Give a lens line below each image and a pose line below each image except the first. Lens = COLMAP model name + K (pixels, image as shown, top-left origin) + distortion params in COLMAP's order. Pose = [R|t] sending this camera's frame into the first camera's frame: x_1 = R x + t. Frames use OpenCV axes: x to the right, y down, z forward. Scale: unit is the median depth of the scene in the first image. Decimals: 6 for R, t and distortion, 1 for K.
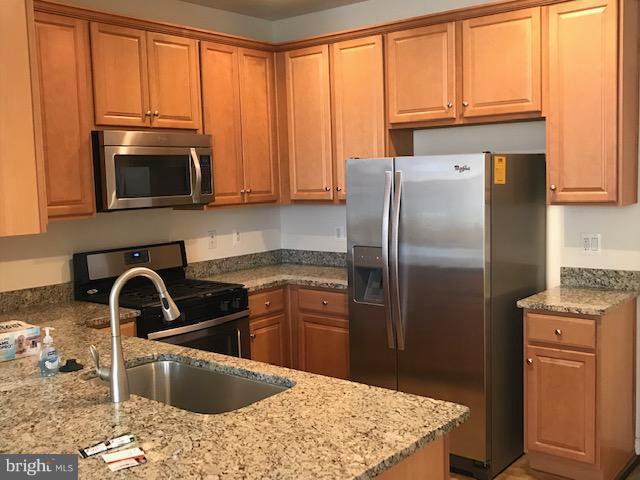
lens RADIAL K [[691.5, 0, 306.5], [0, 691.5, 240.3], [0, 0, 1]] dist [0.009211, -0.004480]
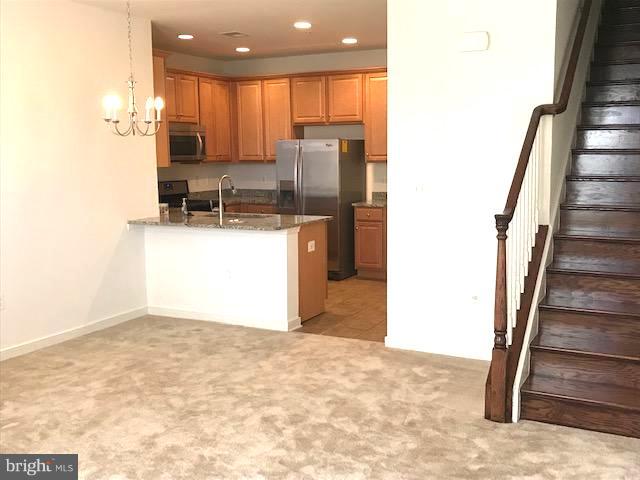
lens RADIAL K [[691.5, 0, 306.5], [0, 691.5, 240.3], [0, 0, 1]] dist [0.009211, -0.004480]
pose [[0.978887, -0.004913, 0.204343, -0.262694], [-0.001105, 0.999569, 0.029325, 0.118901], [-0.204399, -0.028932, 0.978460, -1.023244]]
